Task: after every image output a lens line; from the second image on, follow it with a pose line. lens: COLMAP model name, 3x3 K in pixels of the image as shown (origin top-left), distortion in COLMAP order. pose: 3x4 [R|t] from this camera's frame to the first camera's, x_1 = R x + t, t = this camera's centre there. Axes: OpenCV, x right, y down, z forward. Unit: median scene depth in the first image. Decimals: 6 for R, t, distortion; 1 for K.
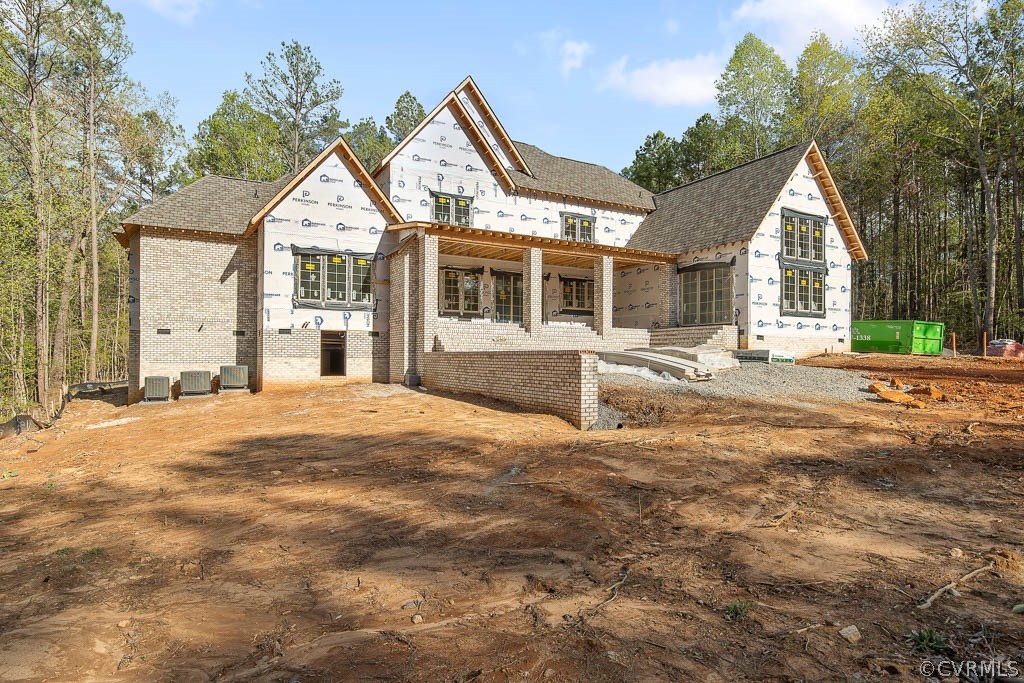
lens RADIAL K [[570.0, 0, 516.4], [0, 570.0, 340.1], [0, 0, 1]] dist [0.002139, 0.001582]
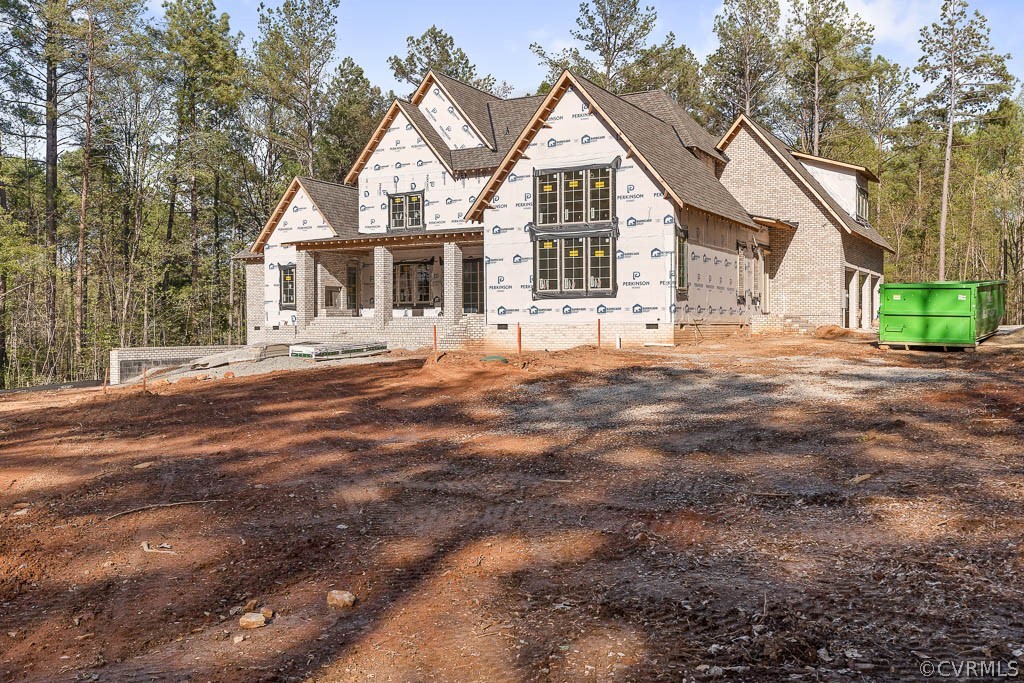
lens RADIAL K [[945.5, 0, 513.3], [0, 945.5, 310.1], [0, 0, 1]] dist [0.001418, 0.000233]
pose [[0.524616, -0.025274, -0.850964, 1.560042], [0.033323, 0.999403, -0.009139, -0.015096], [0.850687, -0.023562, 0.525145, 0.253518]]
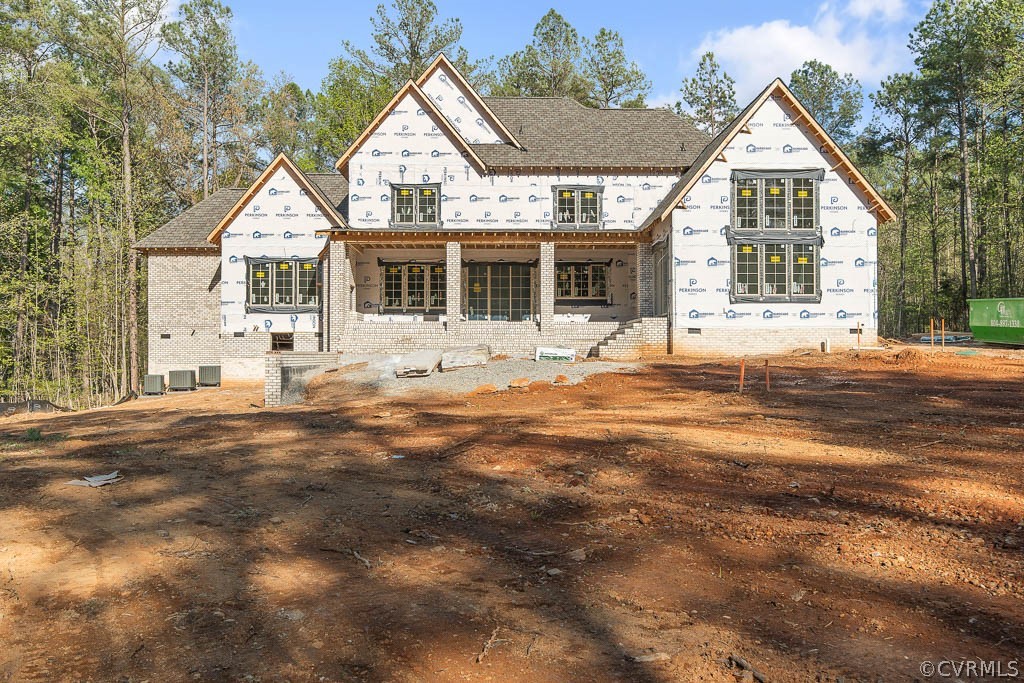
lens RADIAL K [[945.3, 0, 509.5], [0, 945.3, 312.9], [0, 0, 1]] dist [-0.007433, -0.004346]
pose [[0.883122, -0.028179, -0.468296, 0.791822], [0.019930, 0.999547, -0.022563, -0.004639], [0.468720, 0.010593, 0.883283, -0.325993]]
